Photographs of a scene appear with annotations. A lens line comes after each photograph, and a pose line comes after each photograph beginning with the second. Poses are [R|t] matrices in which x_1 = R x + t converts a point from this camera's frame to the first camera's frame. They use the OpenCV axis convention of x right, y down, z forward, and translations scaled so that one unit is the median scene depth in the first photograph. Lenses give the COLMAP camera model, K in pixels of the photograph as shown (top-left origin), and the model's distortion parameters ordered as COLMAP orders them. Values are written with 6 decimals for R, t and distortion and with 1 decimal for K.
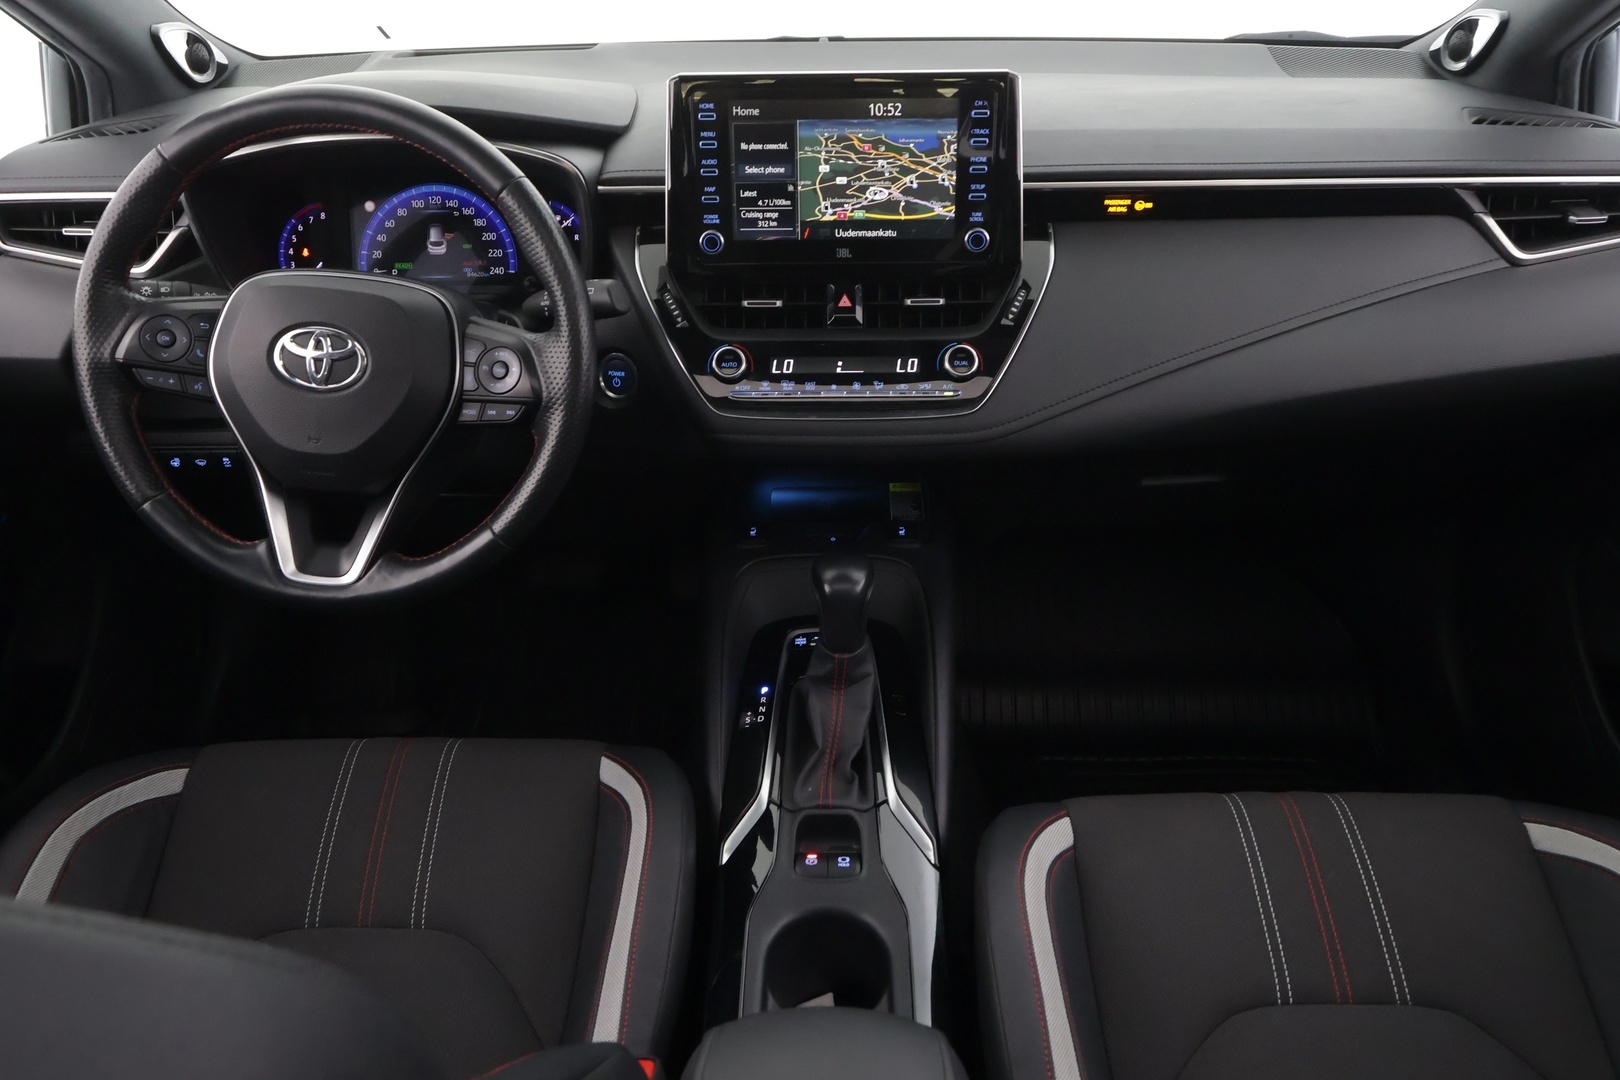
lens RADIAL K [[1253.4, 0, 807.2], [0, 1253.4, 532.4], [0, 0, 1]] dist [-0.005091, 0.002383]
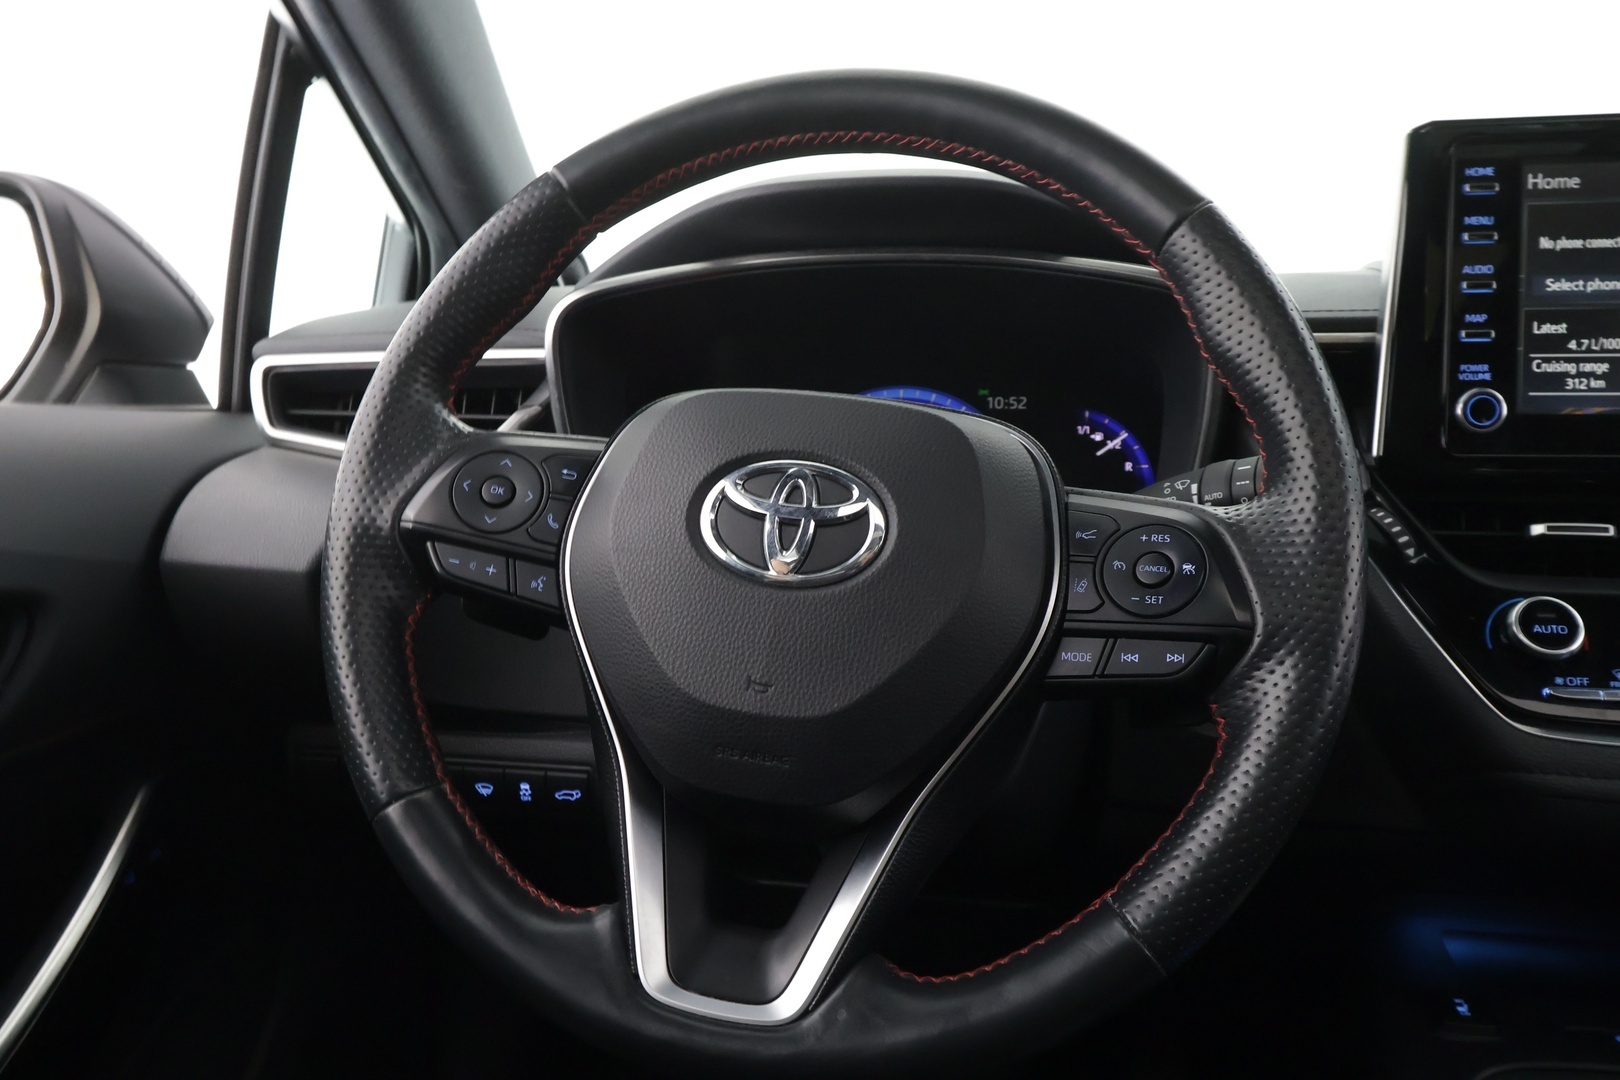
lens RADIAL K [[1253.4, 0, 807.2], [0, 1253.4, 532.4], [0, 0, 1]] dist [-0.005091, 0.002383]
pose [[0.983492, 0.031513, -0.178185, -0.282225], [-0.096073, 0.925399, -0.366615, 0.041652], [0.153339, 0.377682, 0.913150, 0.531102]]
